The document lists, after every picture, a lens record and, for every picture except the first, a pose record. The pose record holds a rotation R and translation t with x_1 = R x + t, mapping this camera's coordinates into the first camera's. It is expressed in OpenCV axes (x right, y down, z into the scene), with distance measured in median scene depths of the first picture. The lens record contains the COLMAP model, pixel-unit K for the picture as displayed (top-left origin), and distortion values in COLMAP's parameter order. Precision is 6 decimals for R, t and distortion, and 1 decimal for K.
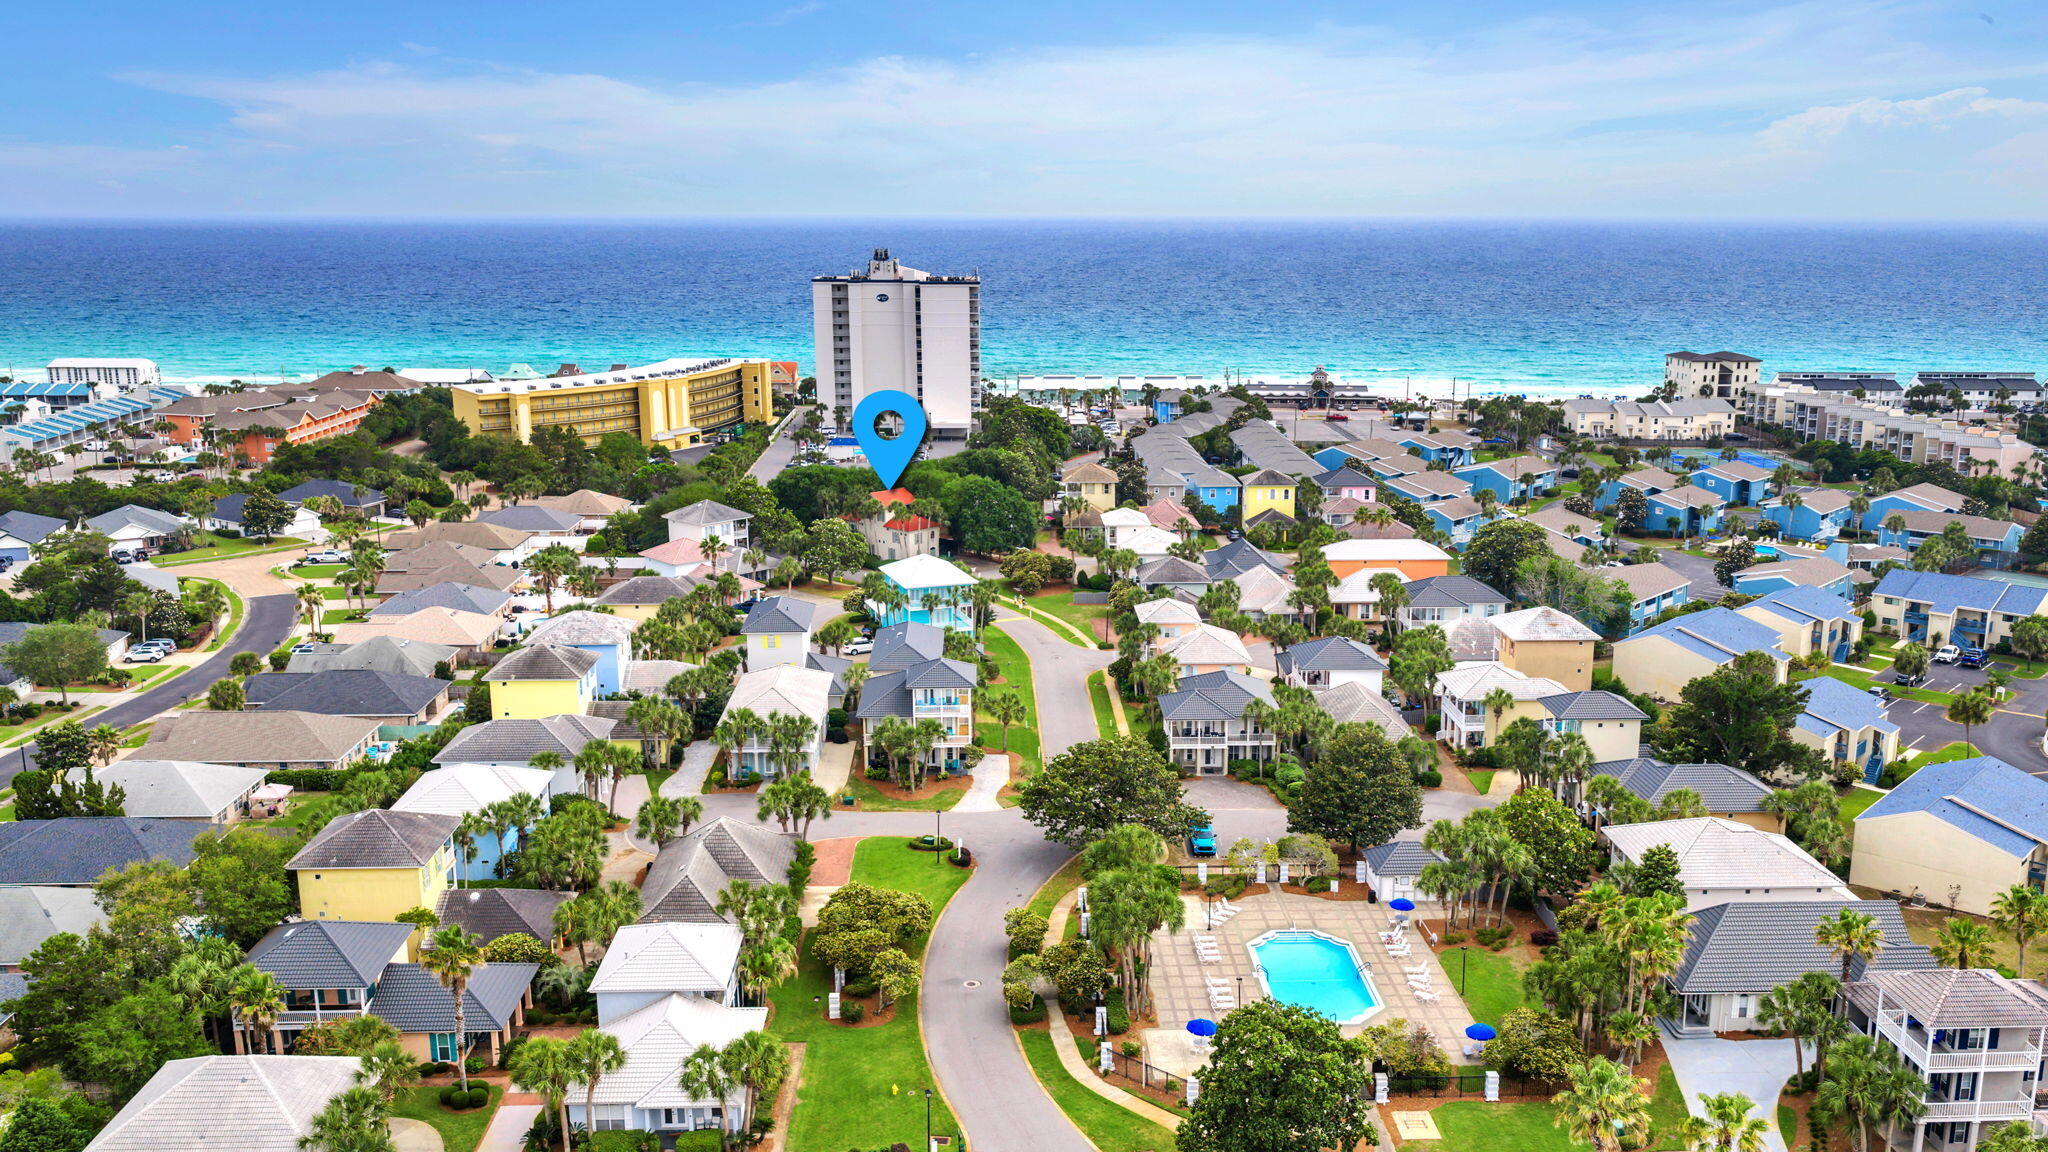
lens RADIAL K [[1670.0, 0, 1034.6], [0, 1670.0, 612.9], [0, 0, 1]] dist [0.035094, -0.064054]
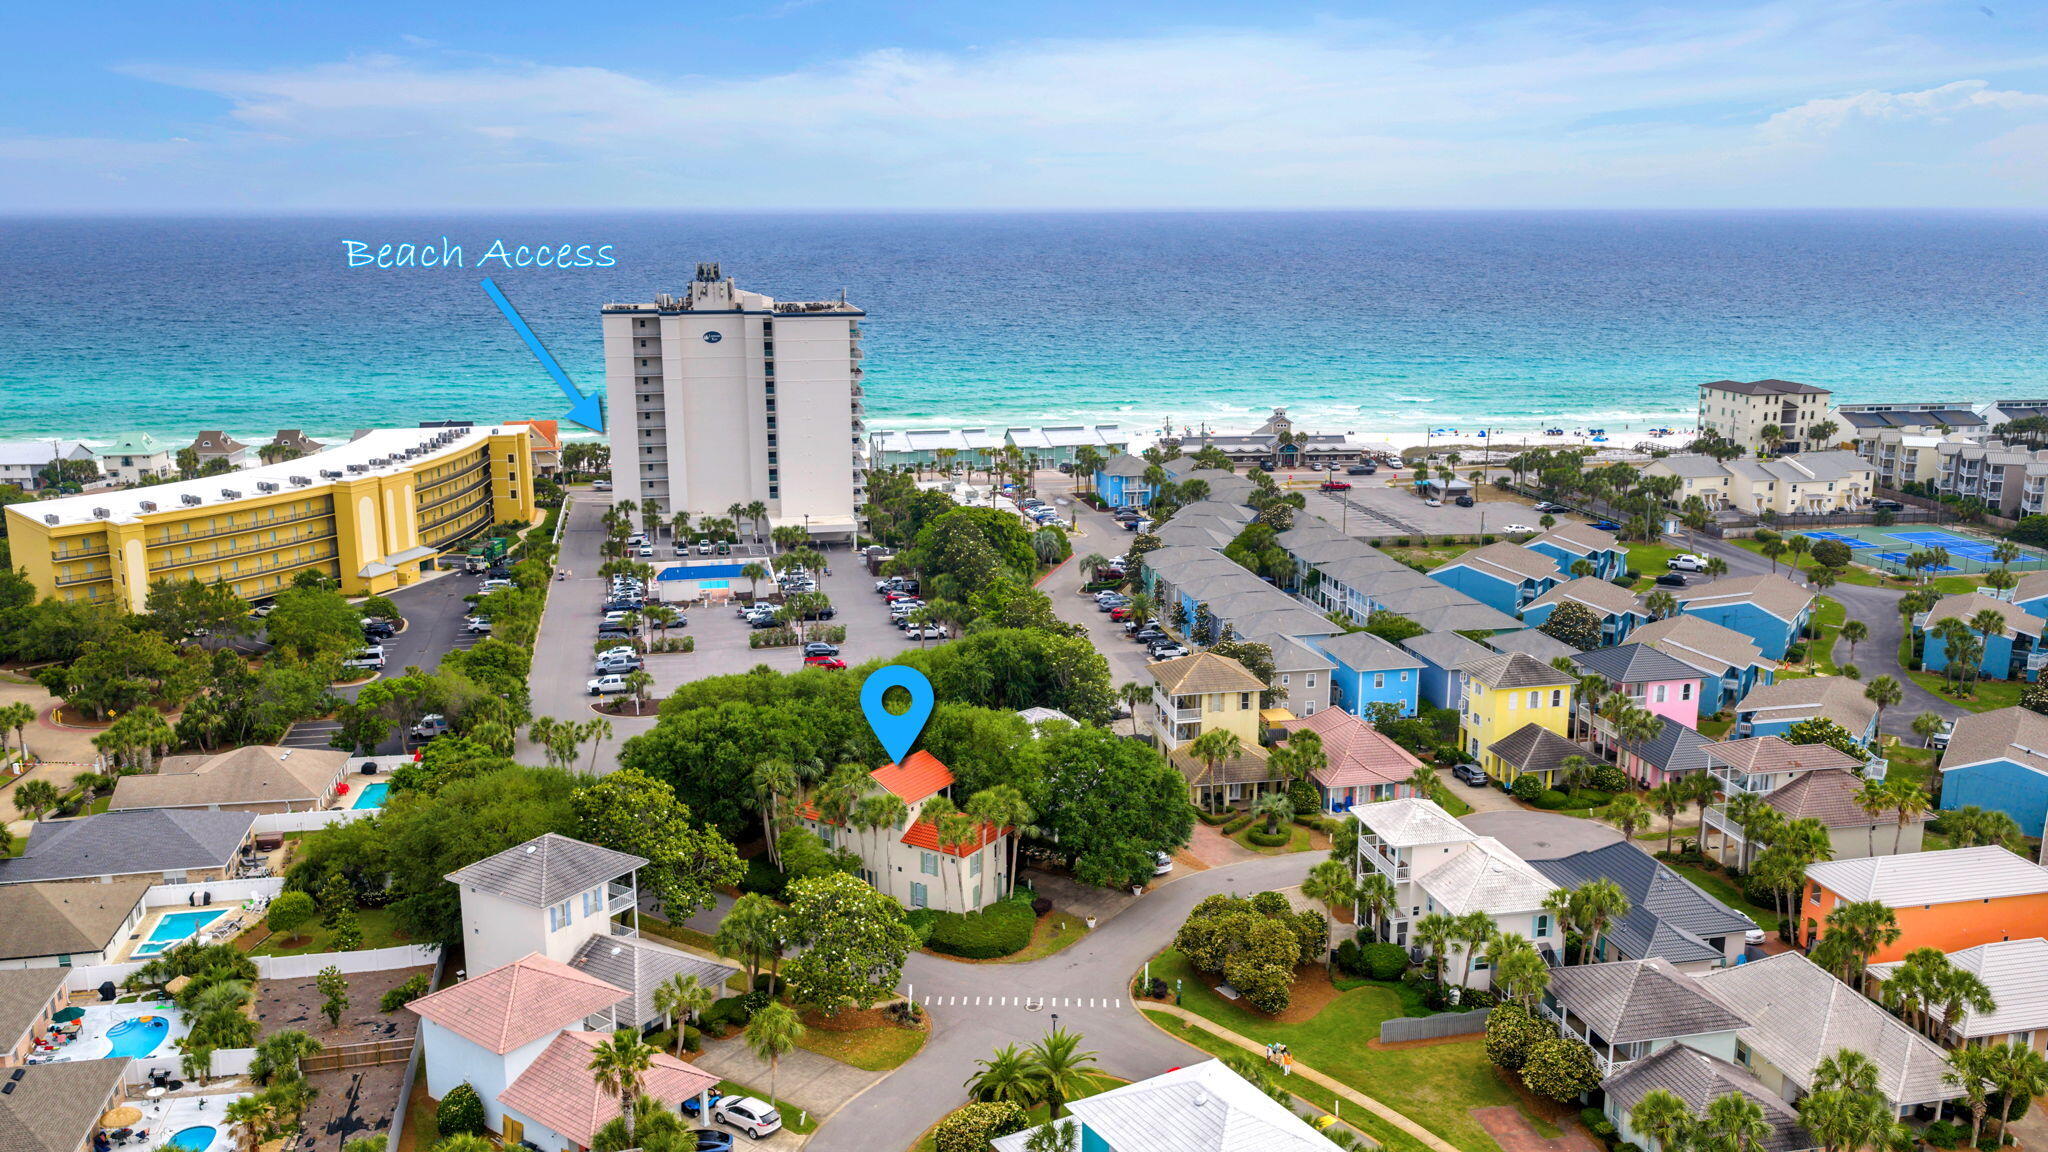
lens RADIAL K [[1726.5, 0, 1024.0], [0, 1726.5, 576.0], [0, 0, 1]] dist [0.033895, -0.071650]
pose [[0.985527, -0.039444, 0.164866, -0.086280], [0.043218, 0.998878, -0.019364, -0.075454], [-0.163917, 0.026208, 0.986126, 0.307356]]
